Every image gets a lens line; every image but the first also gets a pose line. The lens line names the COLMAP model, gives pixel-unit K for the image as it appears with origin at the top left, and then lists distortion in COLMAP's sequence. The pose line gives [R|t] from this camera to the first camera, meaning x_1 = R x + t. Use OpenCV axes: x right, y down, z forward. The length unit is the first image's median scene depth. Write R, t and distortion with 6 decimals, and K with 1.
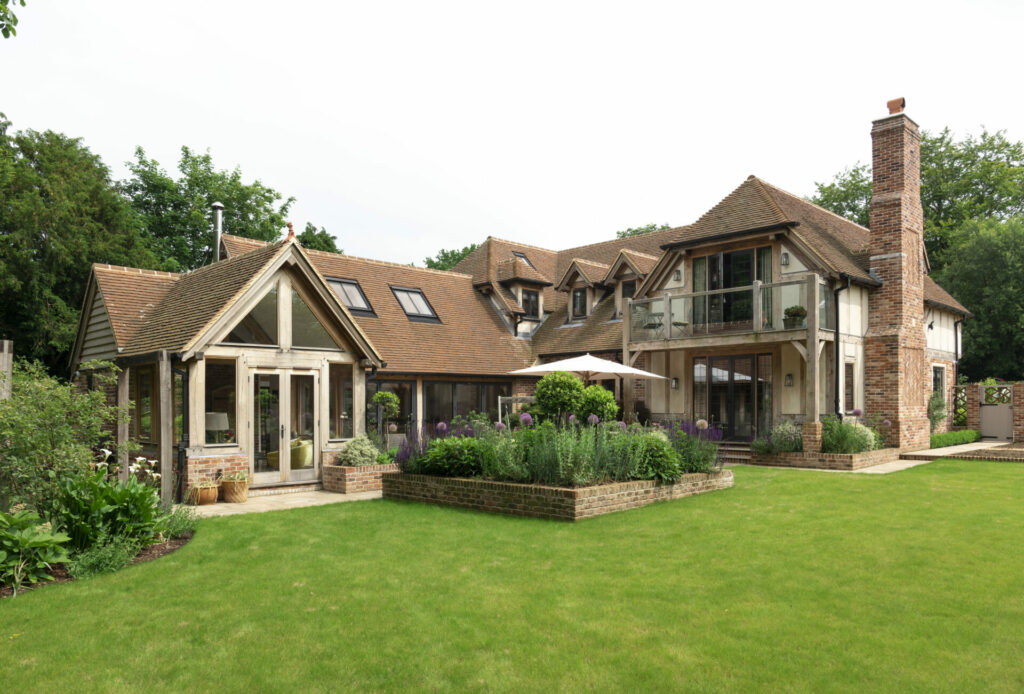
lens RADIAL K [[735.1, 0, 513.0], [0, 735.1, 402.6], [0, 0, 1]] dist [0.000149, -0.001057]
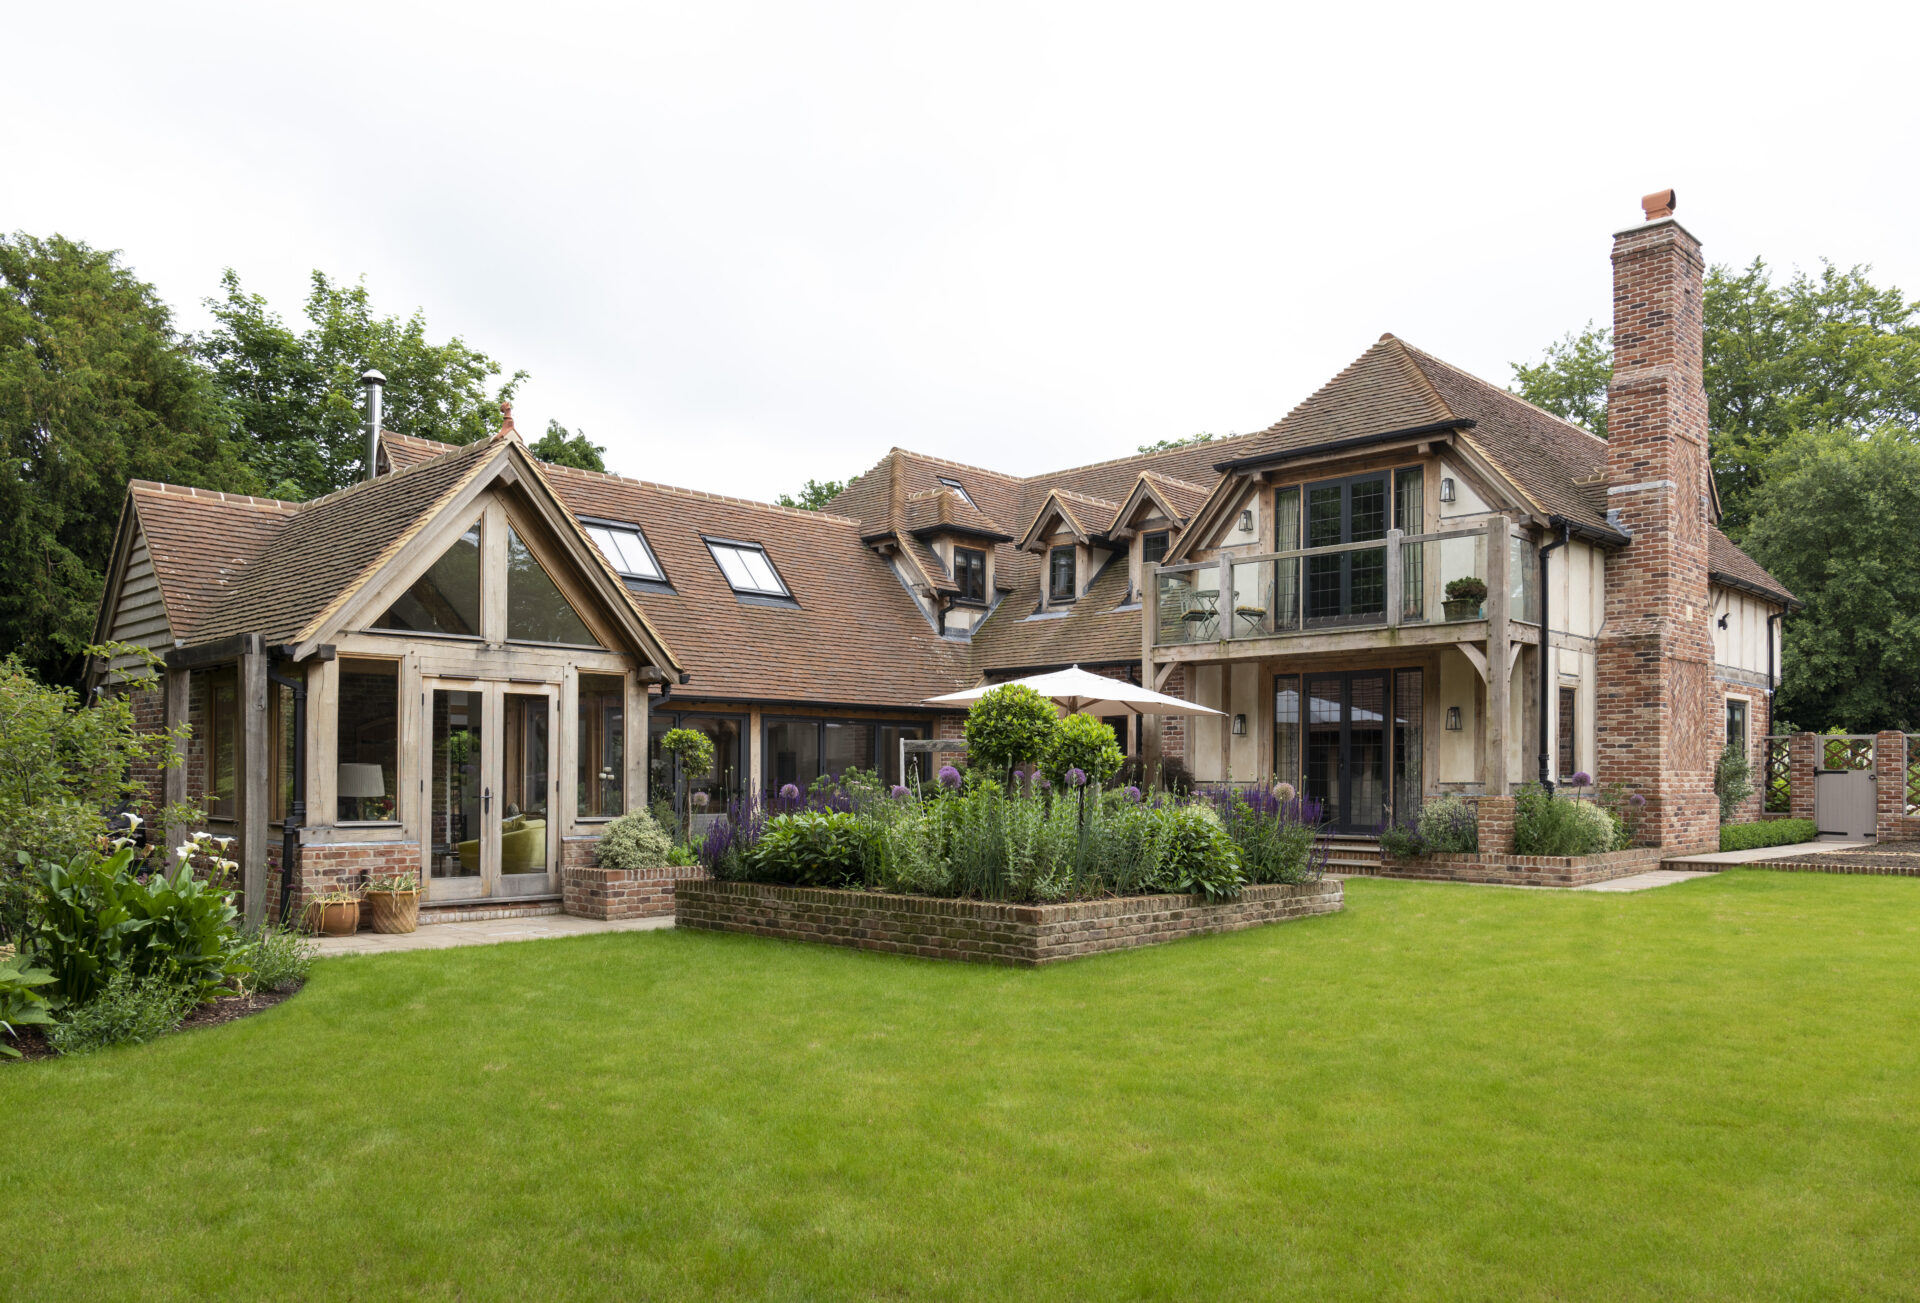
lens RADIAL K [[1389.3, 0, 958.5], [0, 1389.3, 765.1], [0, 0, 1]] dist [-0.001109, 0.000675]
pose [[0.999912, 0.009155, 0.009572, 0.009693], [-0.009083, 0.999931, -0.007488, 0.013627], [-0.009640, 0.007401, 0.999926, 0.004269]]
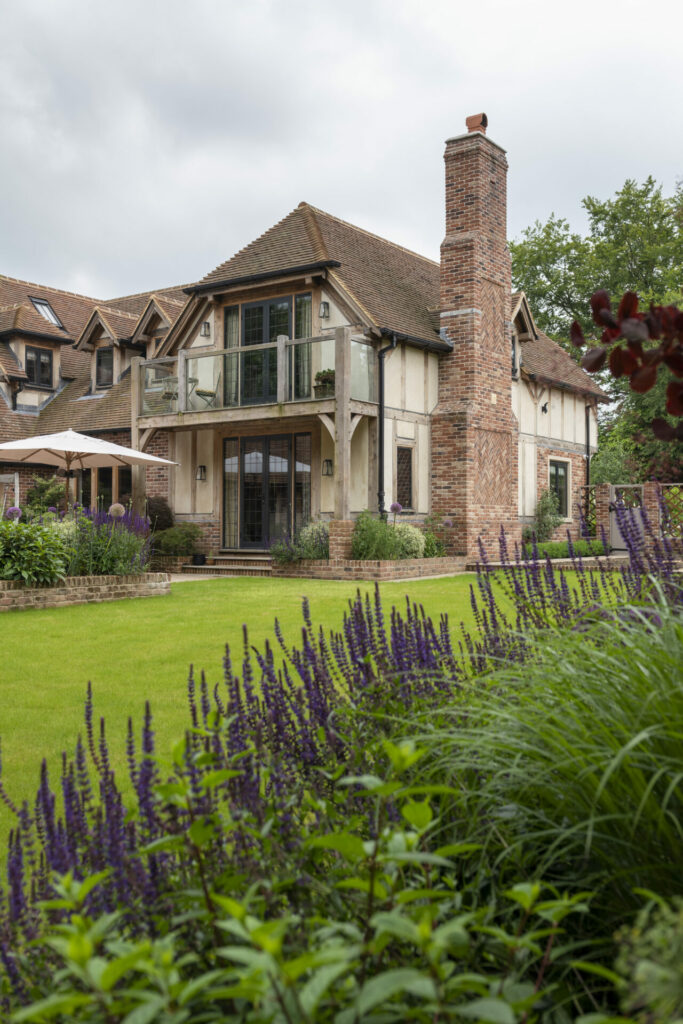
lens RADIAL K [[985.6, 0, 341.5], [0, 985.6, 512.0], [0, 0, 1]] dist [0.001270, 0.005306]
pose [[0.986118, 0.009288, 0.165787, 0.216042], [-0.006749, 0.999851, -0.015870, 0.031370], [-0.165910, 0.014531, 0.986034, -0.012536]]
